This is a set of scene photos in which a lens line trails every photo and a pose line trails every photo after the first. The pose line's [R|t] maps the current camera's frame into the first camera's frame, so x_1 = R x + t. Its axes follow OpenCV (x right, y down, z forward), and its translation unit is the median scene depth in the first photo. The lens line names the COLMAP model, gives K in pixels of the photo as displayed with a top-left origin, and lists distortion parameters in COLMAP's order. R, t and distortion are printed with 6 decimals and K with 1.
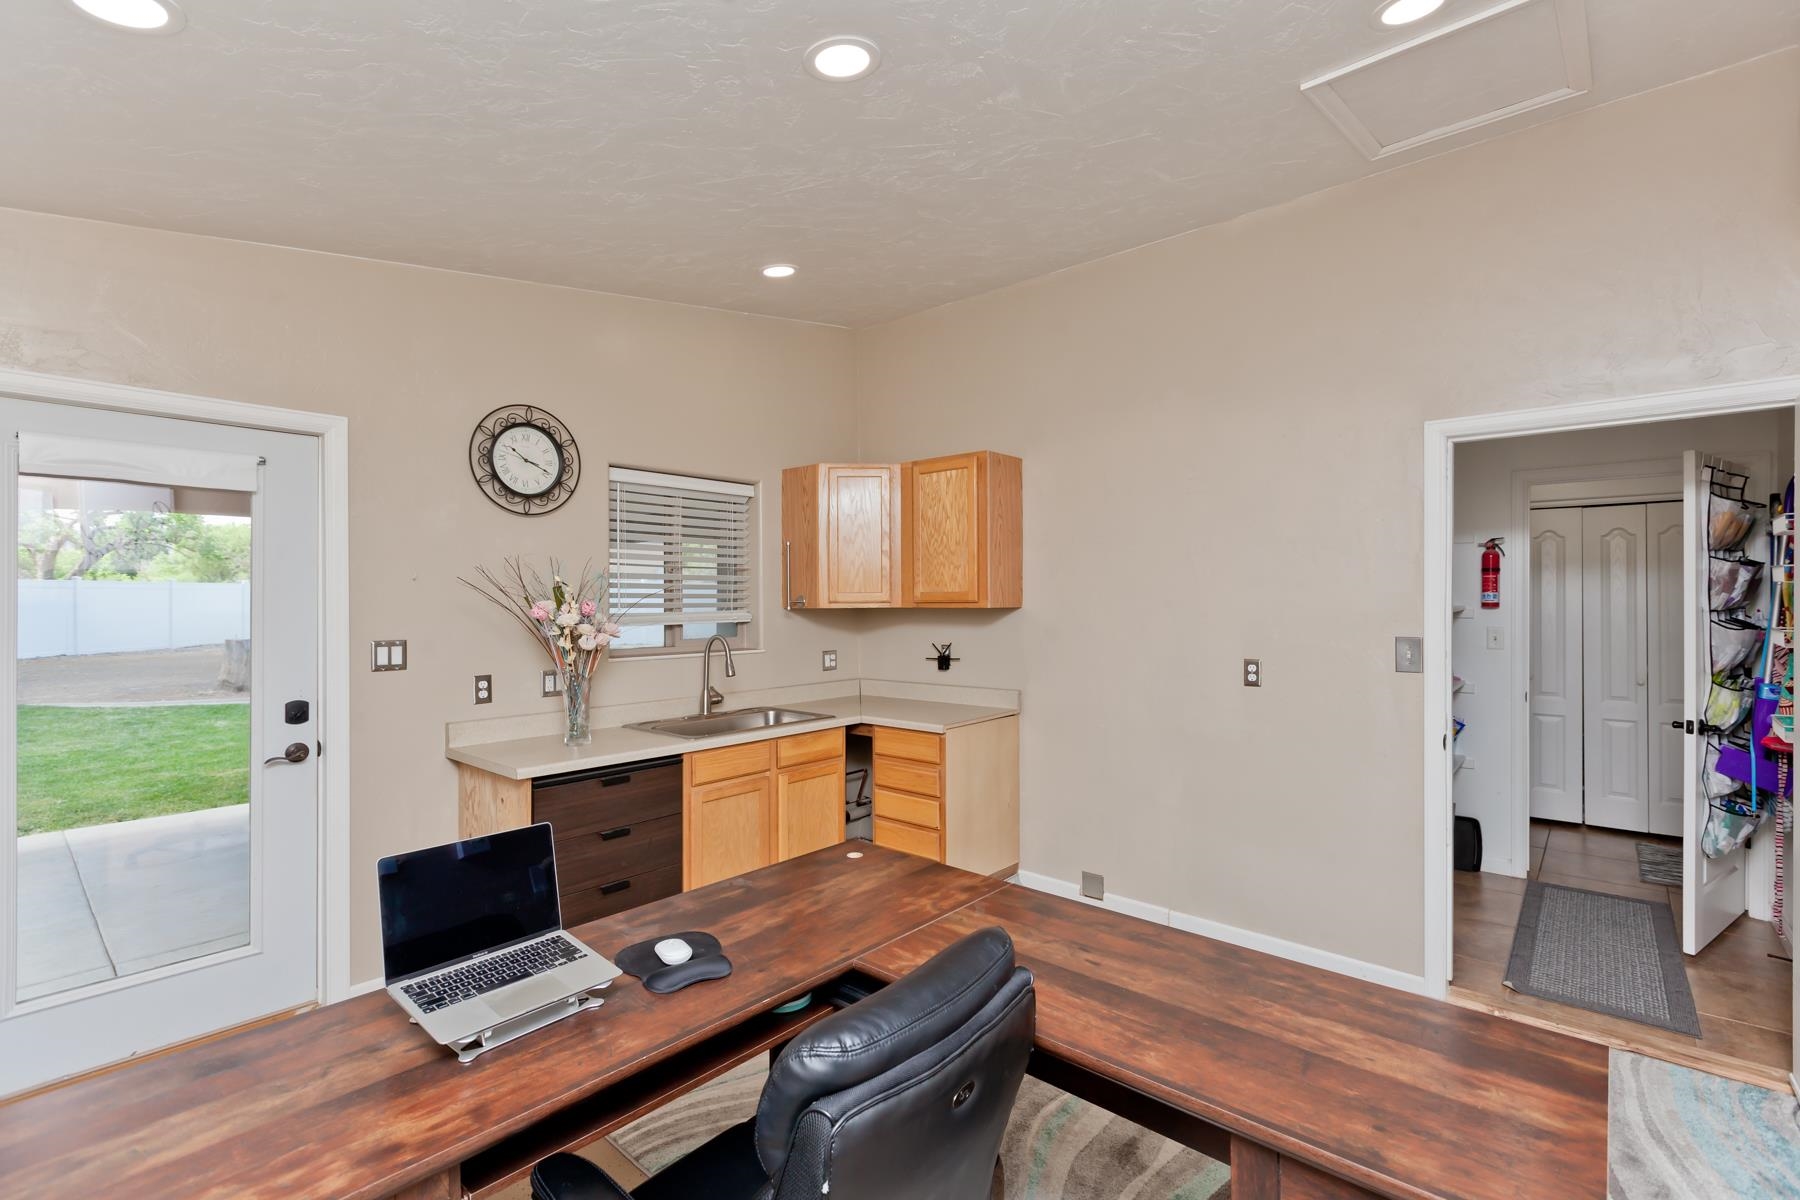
lens RADIAL K [[808.1, 0, 905.8], [0, 808.1, 603.4], [0, 0, 1]] dist [0.004344, -0.003737]
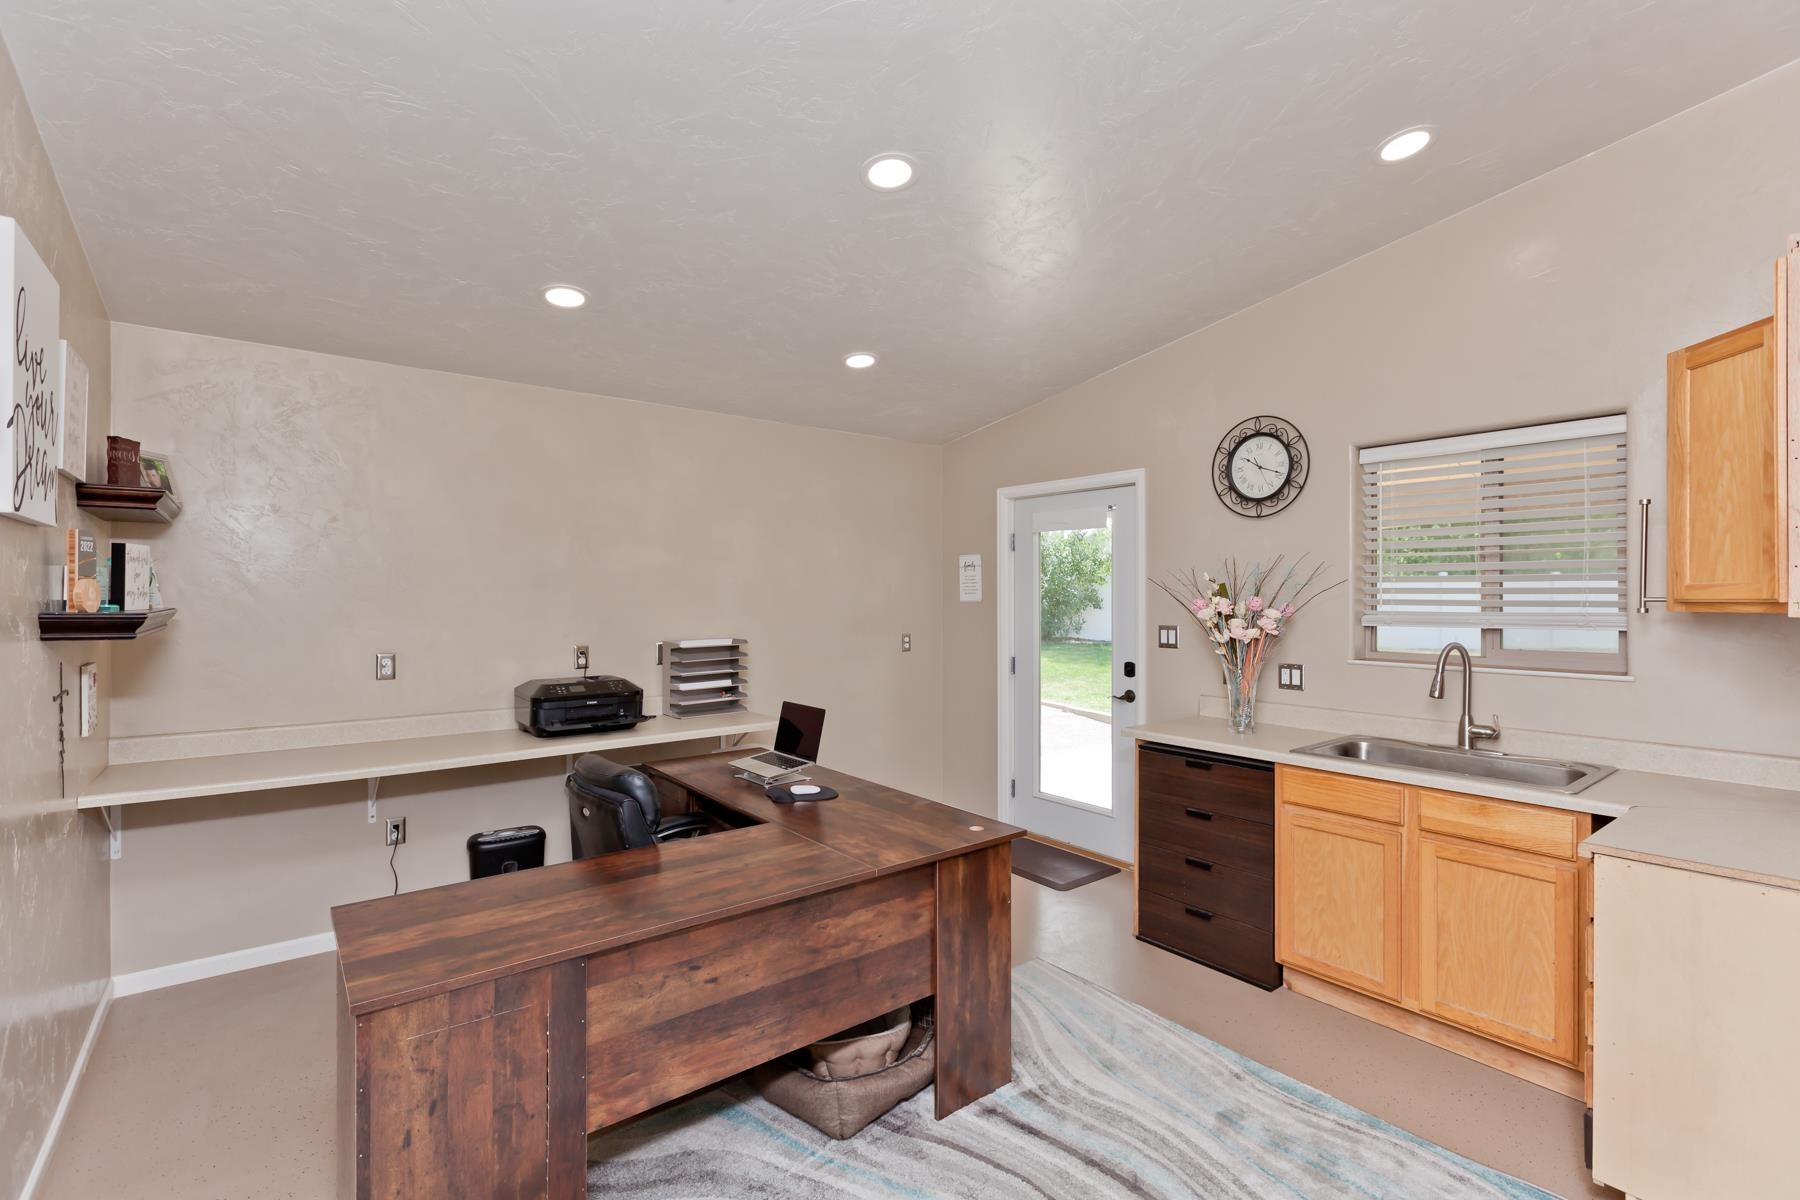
lens RADIAL K [[808.1, 0, 906.6], [0, 808.1, 594.0], [0, 0, 1]] dist [0.004344, -0.003737]
pose [[-0.183758, 0.000488, -0.982971, 0.709306], [-0.005817, 0.999982, 0.001583, -0.005422], [0.982954, 0.006009, -0.183752, 0.760208]]
